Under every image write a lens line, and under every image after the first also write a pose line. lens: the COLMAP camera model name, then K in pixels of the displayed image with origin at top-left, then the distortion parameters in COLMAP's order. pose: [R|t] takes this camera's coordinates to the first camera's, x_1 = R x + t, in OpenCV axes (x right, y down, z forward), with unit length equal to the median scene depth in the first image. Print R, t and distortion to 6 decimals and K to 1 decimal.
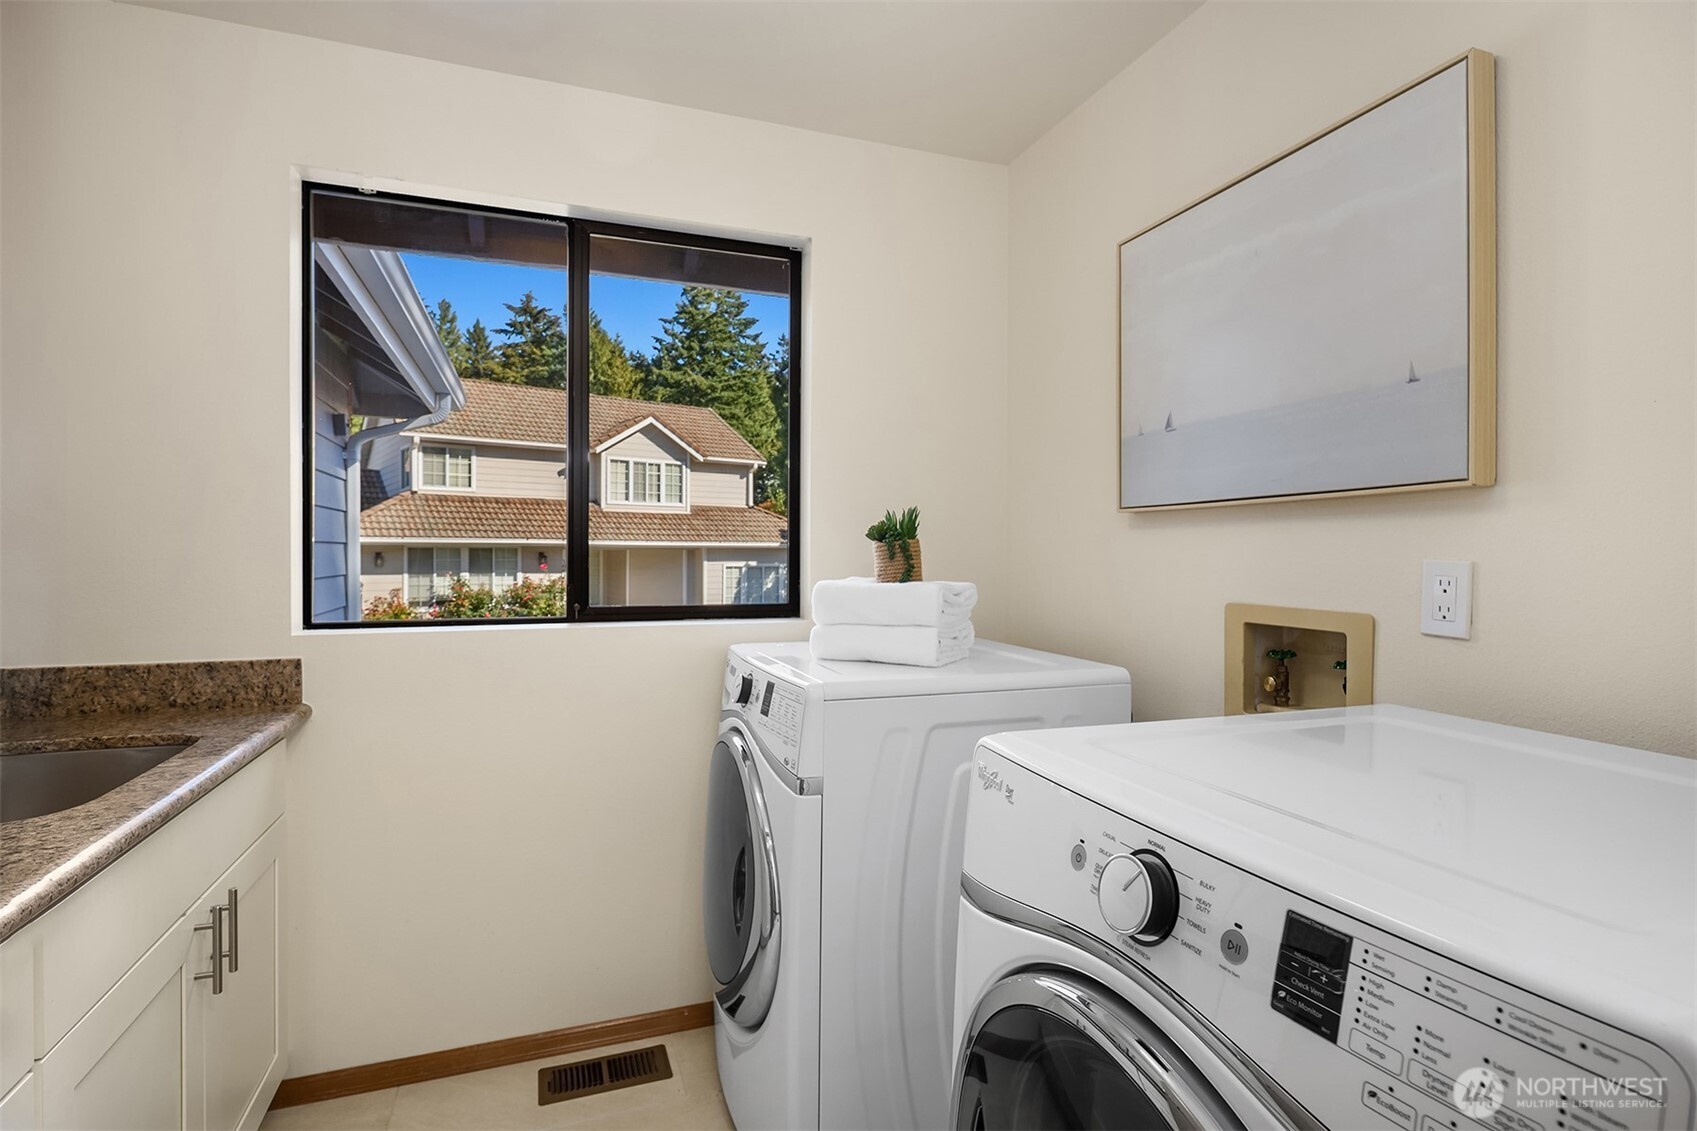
lens RADIAL K [[825.5, 0, 853.7], [0, 825.5, 551.2], [0, 0, 1]] dist [-0.000752, 0.000100]
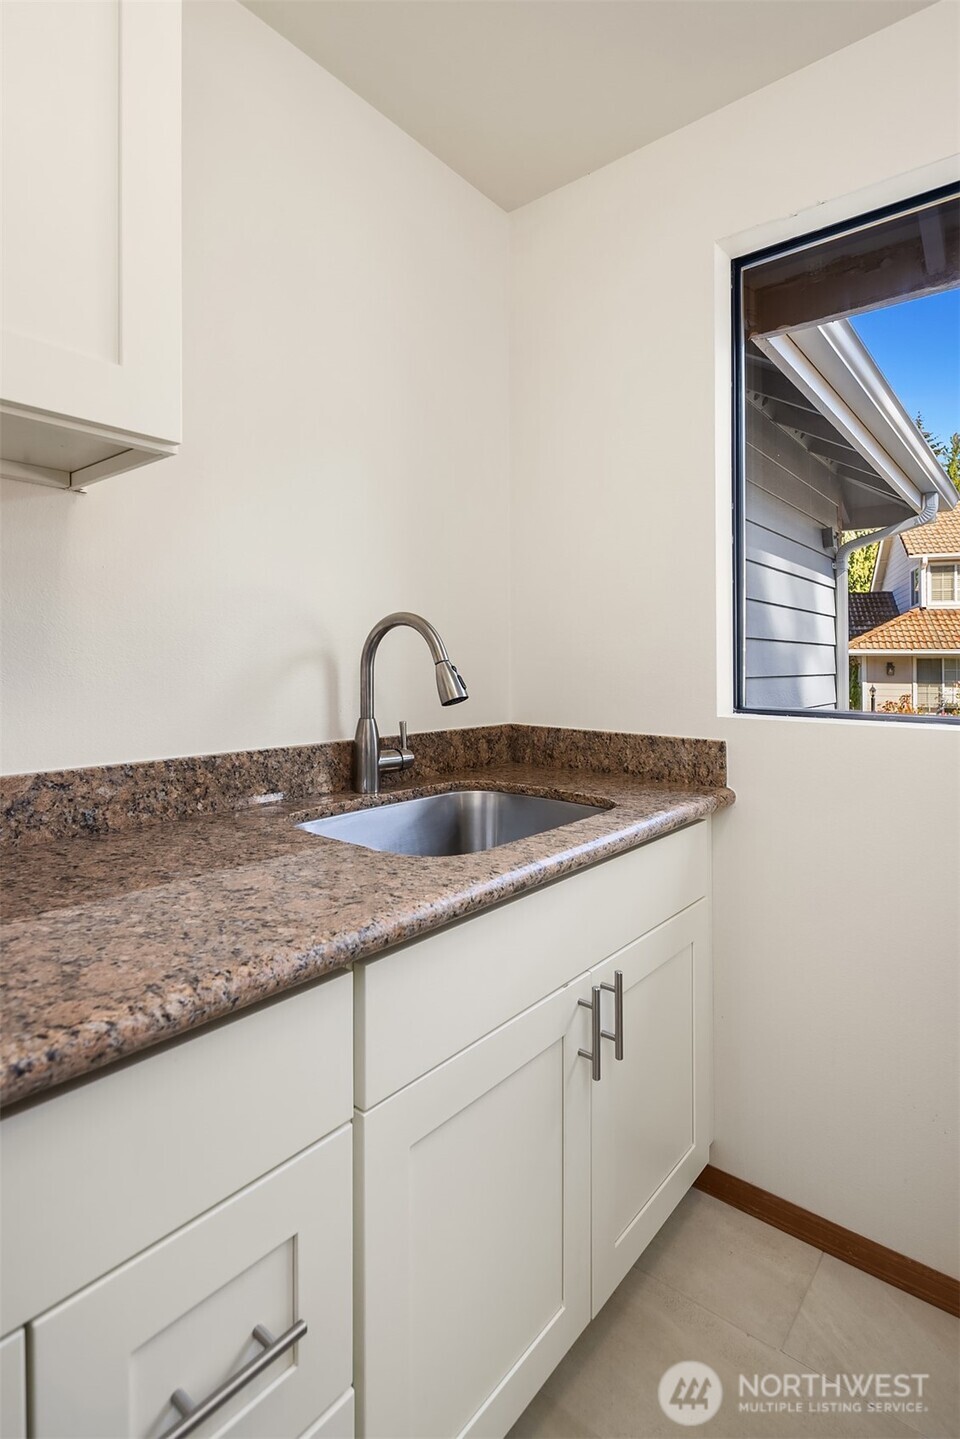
lens RADIAL K [[700.7, 0, 477.2], [0, 700.7, 653.4], [0, 0, 1]] dist [-0.000151, -0.000871]
pose [[0.487171, -0.009072, -0.873260, -0.066756], [-0.004084, 0.999911, -0.012666, 0.028655], [0.873297, 0.009737, 0.487090, 0.256220]]
